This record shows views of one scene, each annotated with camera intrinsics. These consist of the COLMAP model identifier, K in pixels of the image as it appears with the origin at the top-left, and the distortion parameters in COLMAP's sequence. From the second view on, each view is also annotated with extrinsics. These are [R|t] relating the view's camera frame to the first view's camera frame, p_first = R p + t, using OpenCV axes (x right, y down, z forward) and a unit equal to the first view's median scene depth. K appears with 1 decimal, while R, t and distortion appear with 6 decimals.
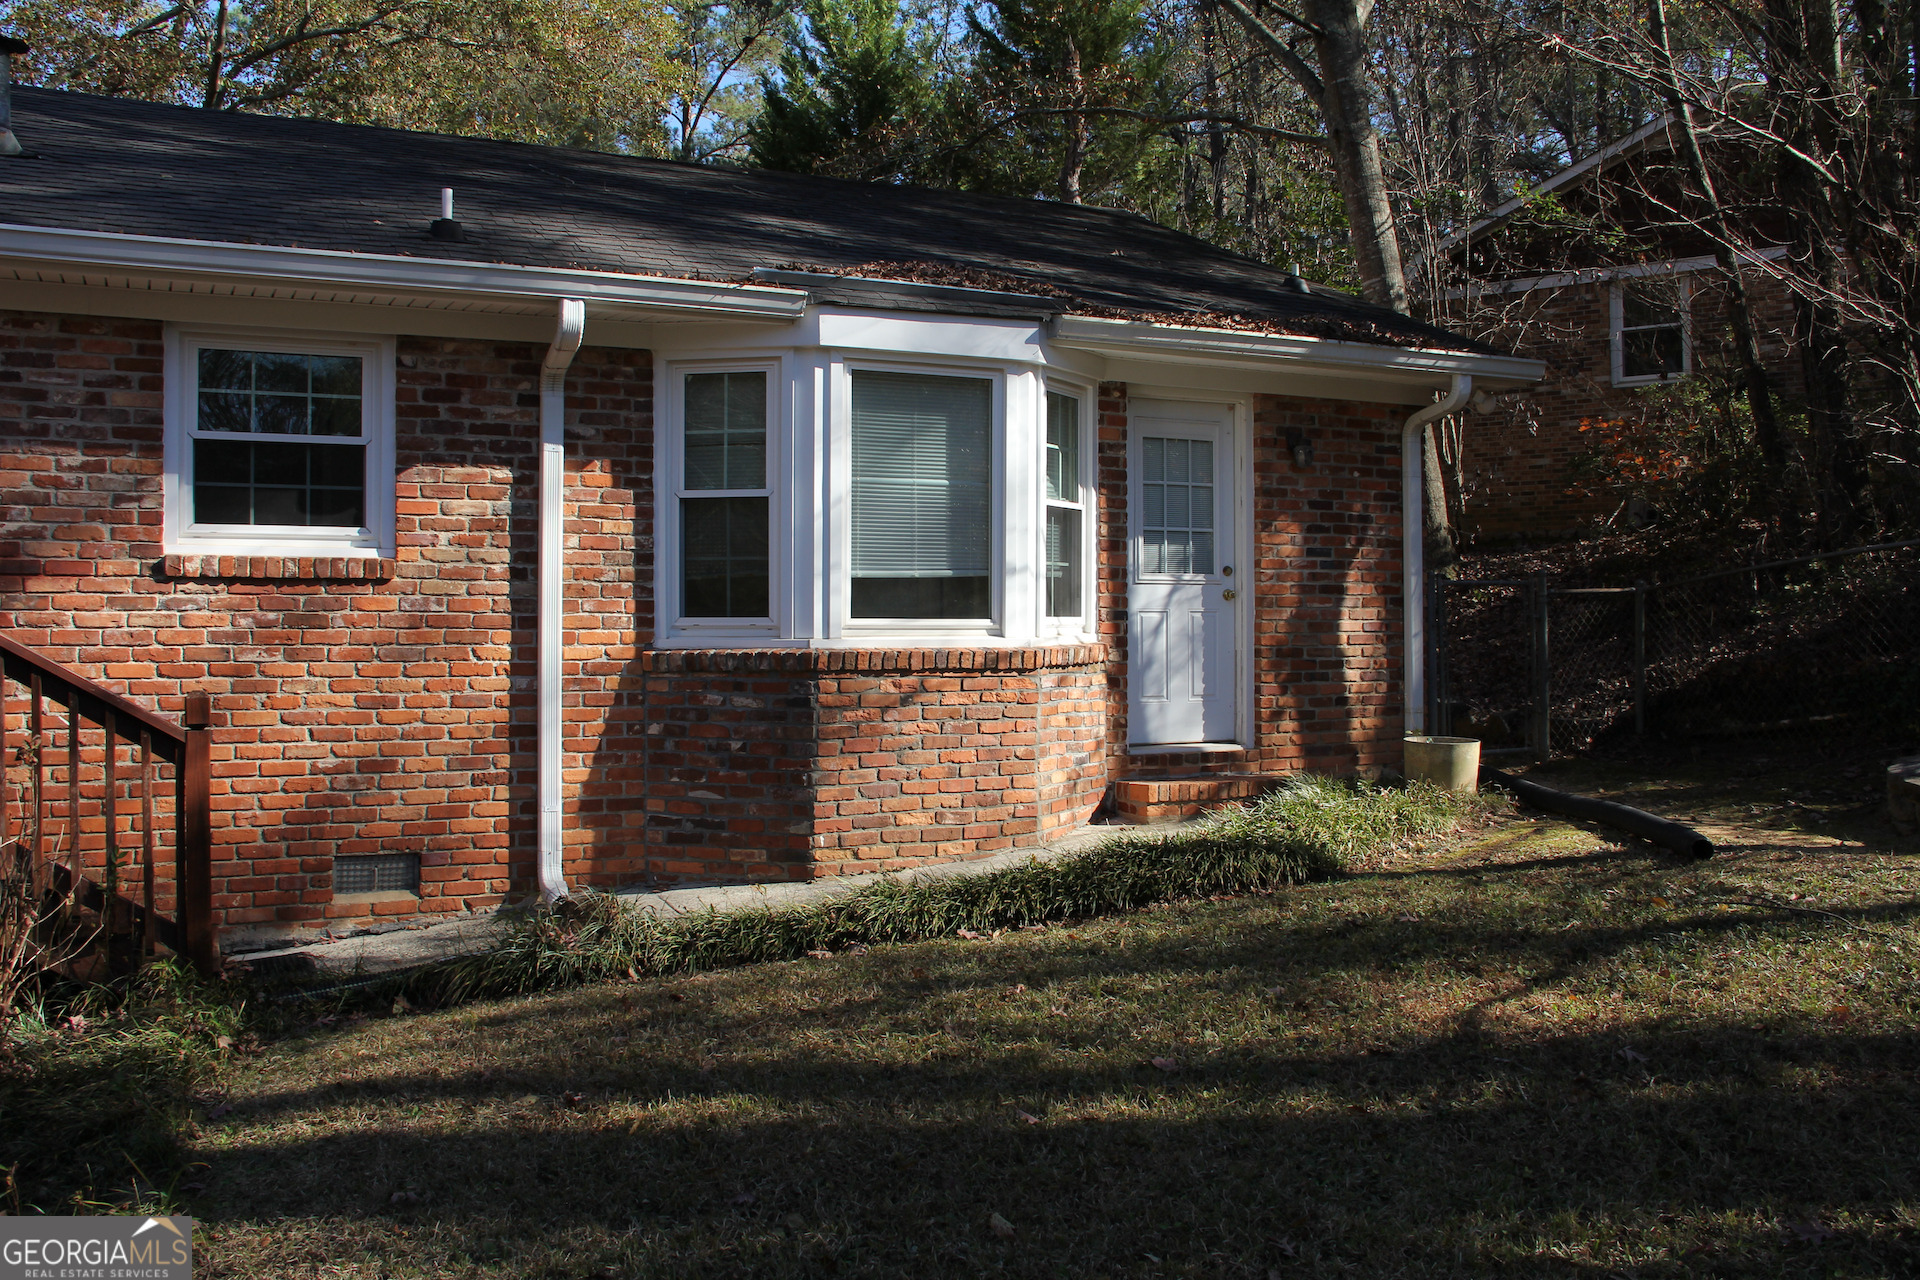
lens RADIAL K [[1638.3, 0, 960.0], [0, 1638.3, 640.0], [0, 0, 1]] dist [-0.178343, 0.182393]
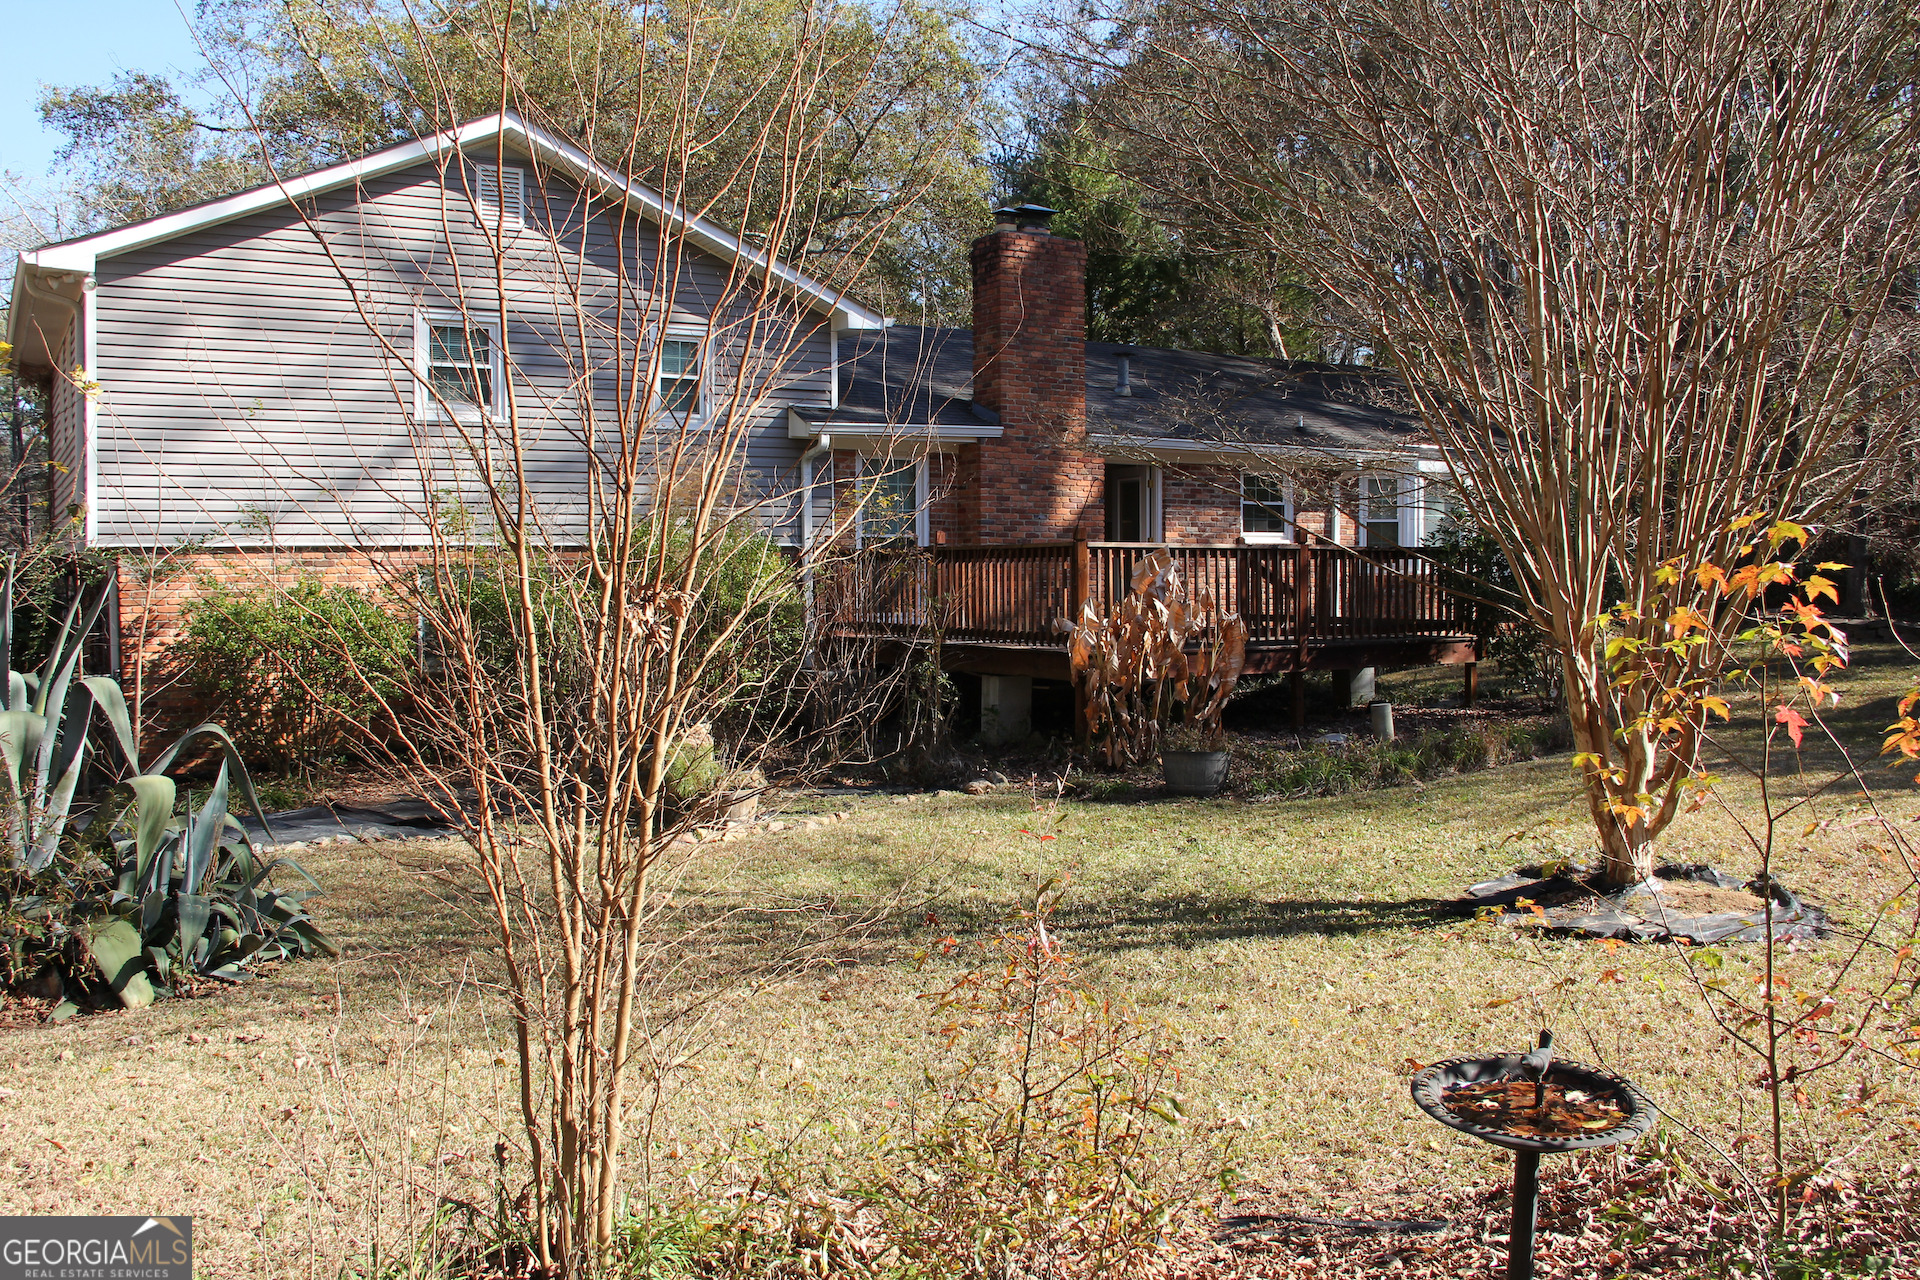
lens RADIAL K [[1667.3, 0, 960.0], [0, 1667.3, 640.0], [0, 0, 1]] dist [-0.206951, 0.270116]
pose [[0.992886, -0.015938, 0.117994, -1.442695], [0.012406, 0.999454, 0.030607, 0.028348], [-0.118417, -0.028926, 0.992543, -2.127899]]
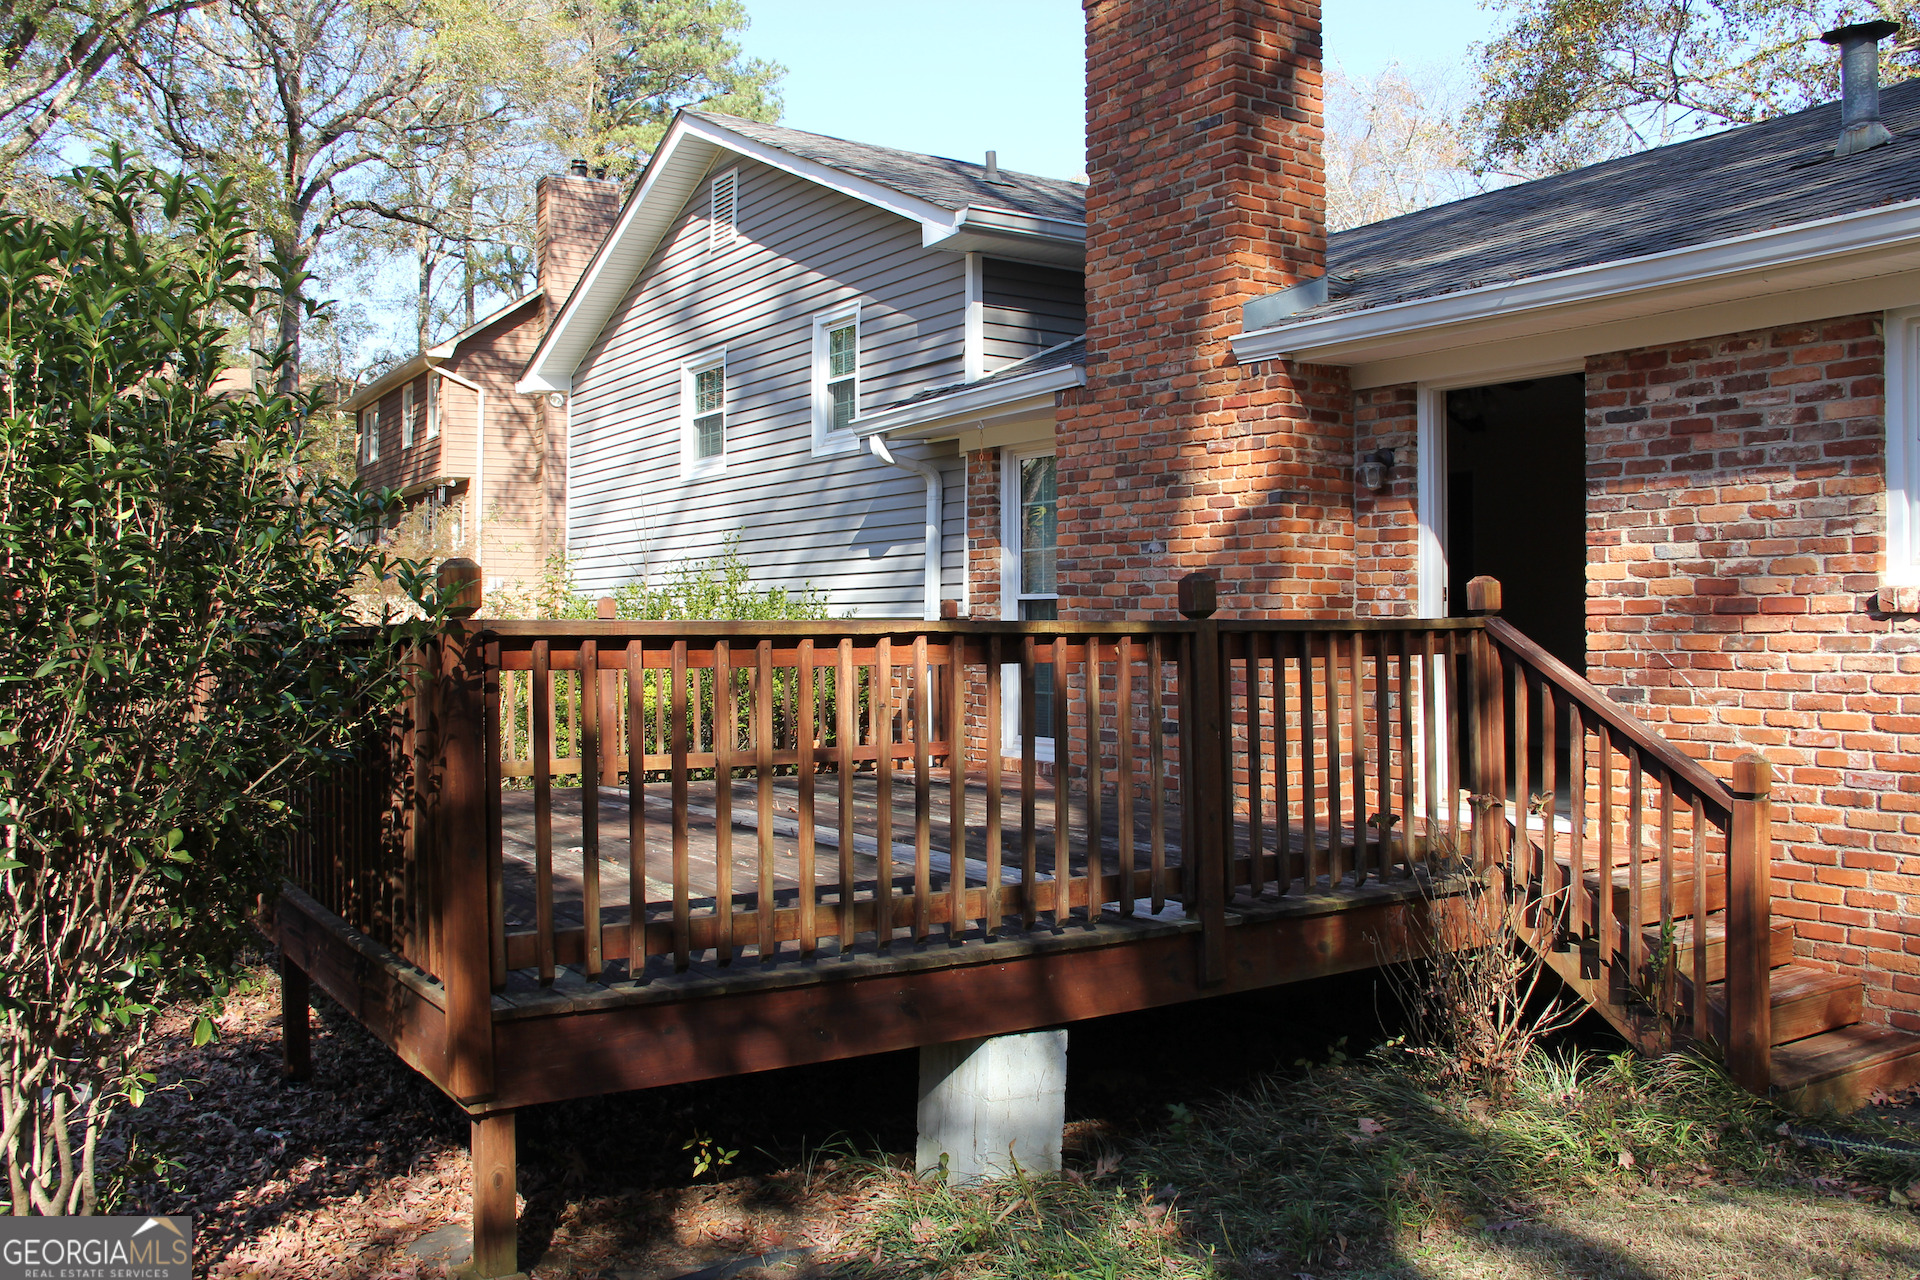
lens RADIAL K [[1638.3, 0, 960.0], [0, 1638.3, 640.0], [0, 0, 1]] dist [-0.178343, 0.182393]
pose [[0.155603, 0.002637, -0.987816, 0.258887], [-0.005274, 0.999984, 0.001839, -0.024819], [0.987806, 0.004924, 0.155615, 0.387570]]
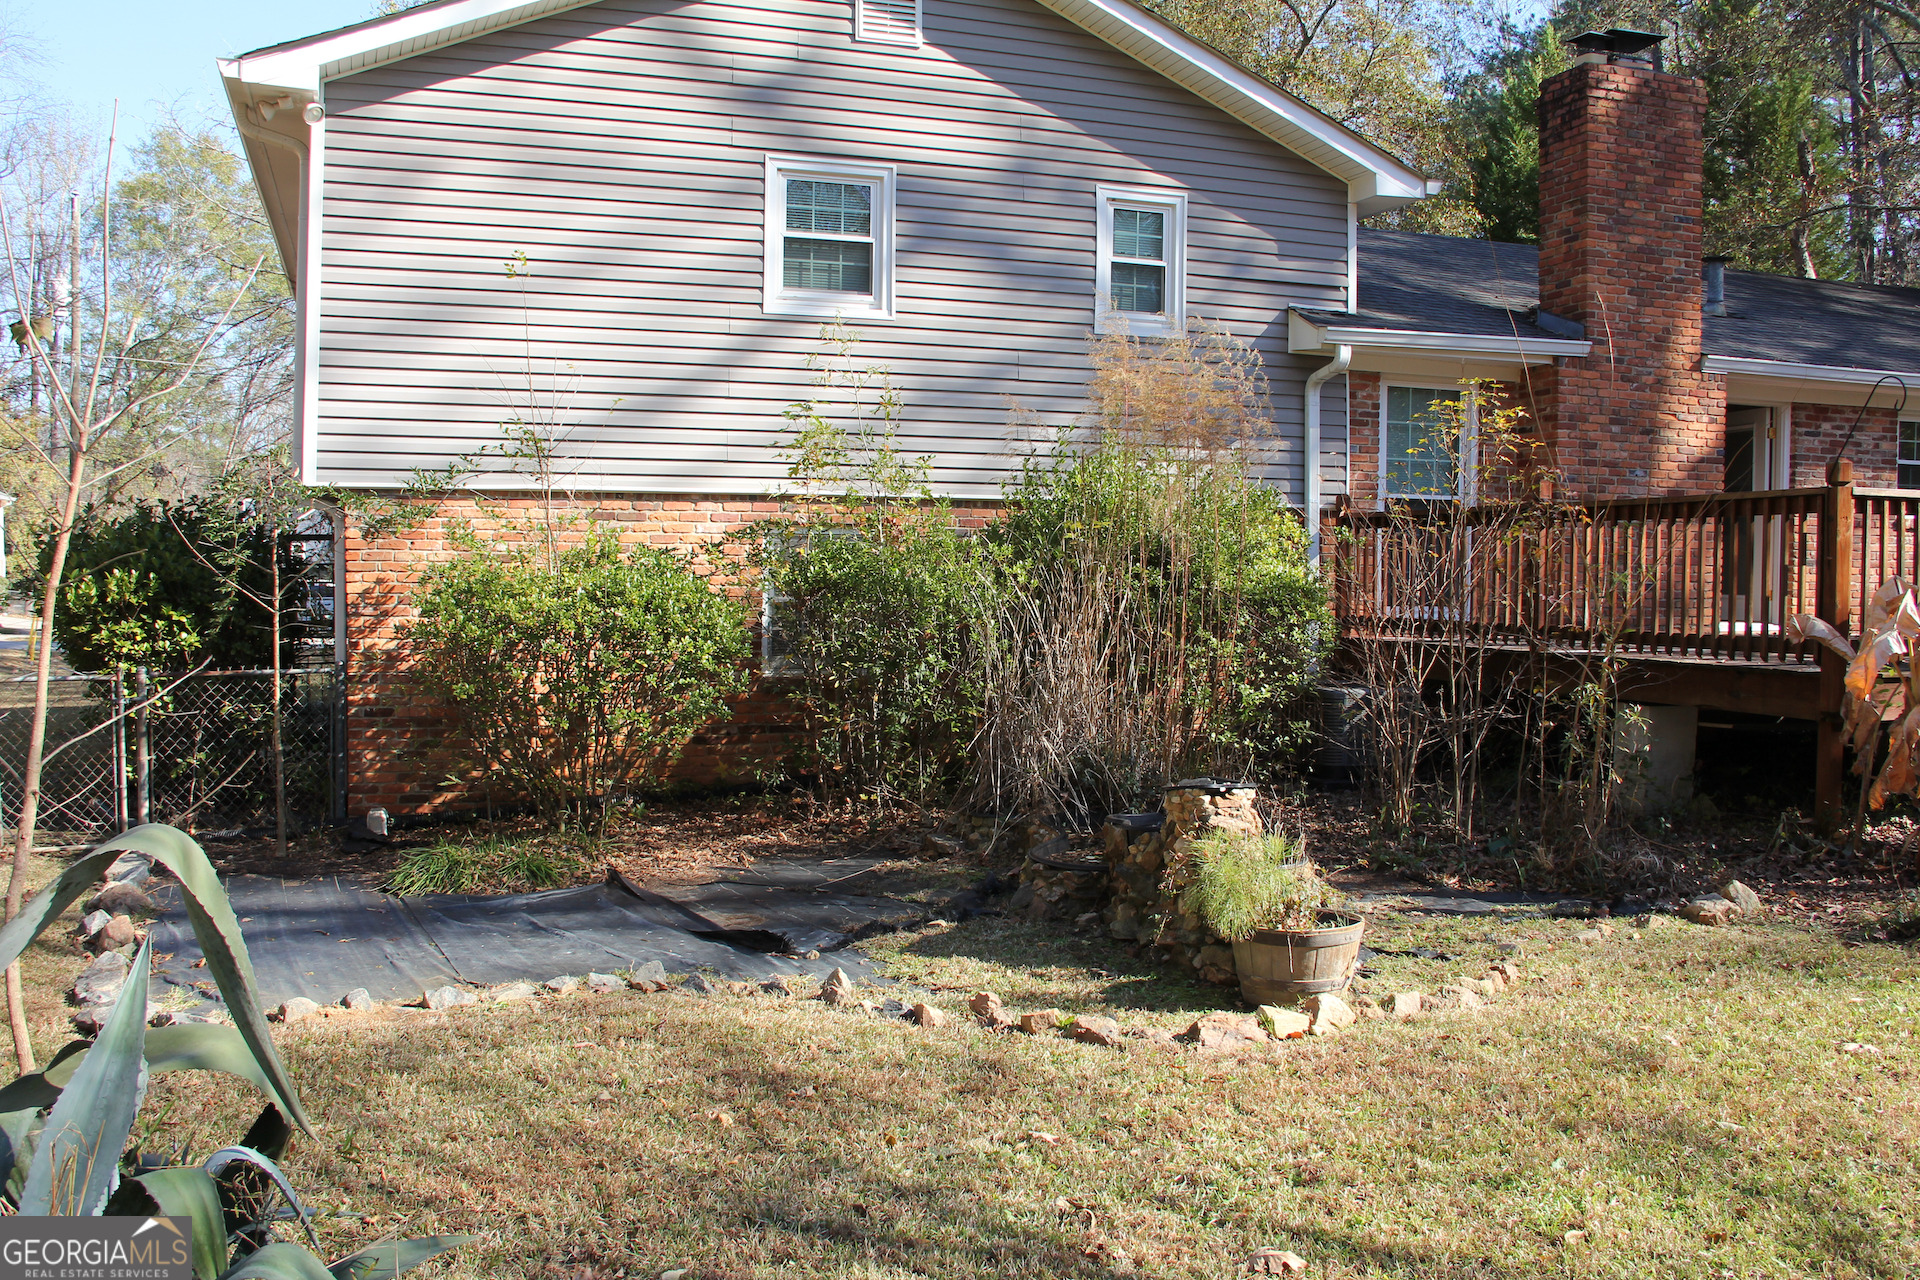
lens RADIAL K [[1638.3, 0, 960.0], [0, 1638.3, 640.0], [0, 0, 1]] dist [-0.178343, 0.182393]
pose [[0.995021, 0.005744, -0.099501, -1.585132], [-0.002855, 0.999571, 0.029150, 0.053720], [0.099626, -0.028721, 0.994610, -1.279812]]
